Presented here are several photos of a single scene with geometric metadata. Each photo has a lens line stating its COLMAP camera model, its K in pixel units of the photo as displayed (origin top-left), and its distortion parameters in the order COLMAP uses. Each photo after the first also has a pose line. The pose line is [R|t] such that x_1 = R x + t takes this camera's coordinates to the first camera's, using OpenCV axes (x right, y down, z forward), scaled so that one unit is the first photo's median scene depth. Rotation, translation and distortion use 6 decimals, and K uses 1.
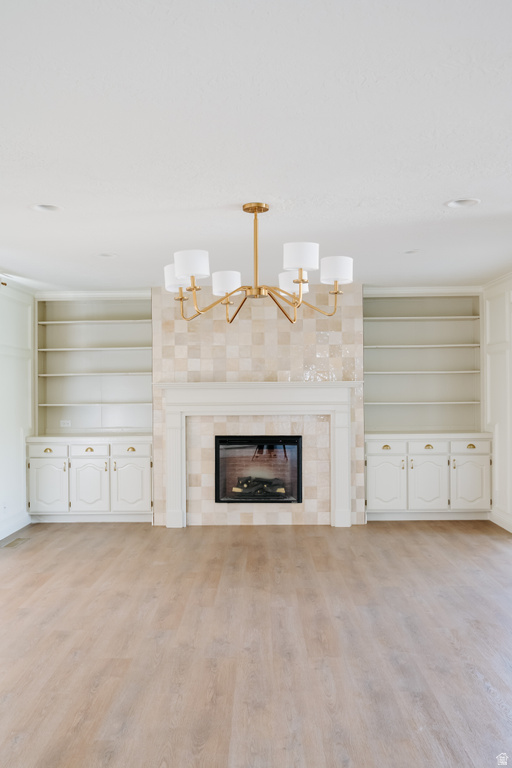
lens RADIAL K [[657.2, 0, 256.1], [0, 657.2, 390.3], [0, 0, 1]] dist [0.004732, -0.005584]
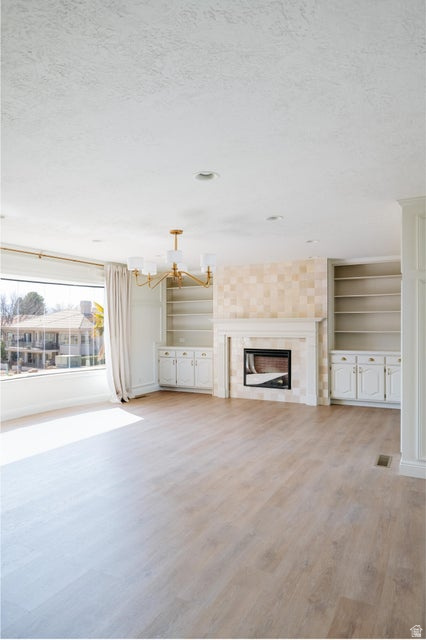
lens RADIAL K [[432.7, 0, 212.6], [0, 432.7, 315.7], [0, 0, 1]] dist [0.003870, 0.000271]
pose [[0.889090, -0.004285, -0.457713, 0.401352], [0.001221, 0.999975, -0.006990, -0.011729], [0.457731, 0.005655, 0.889073, -0.087412]]
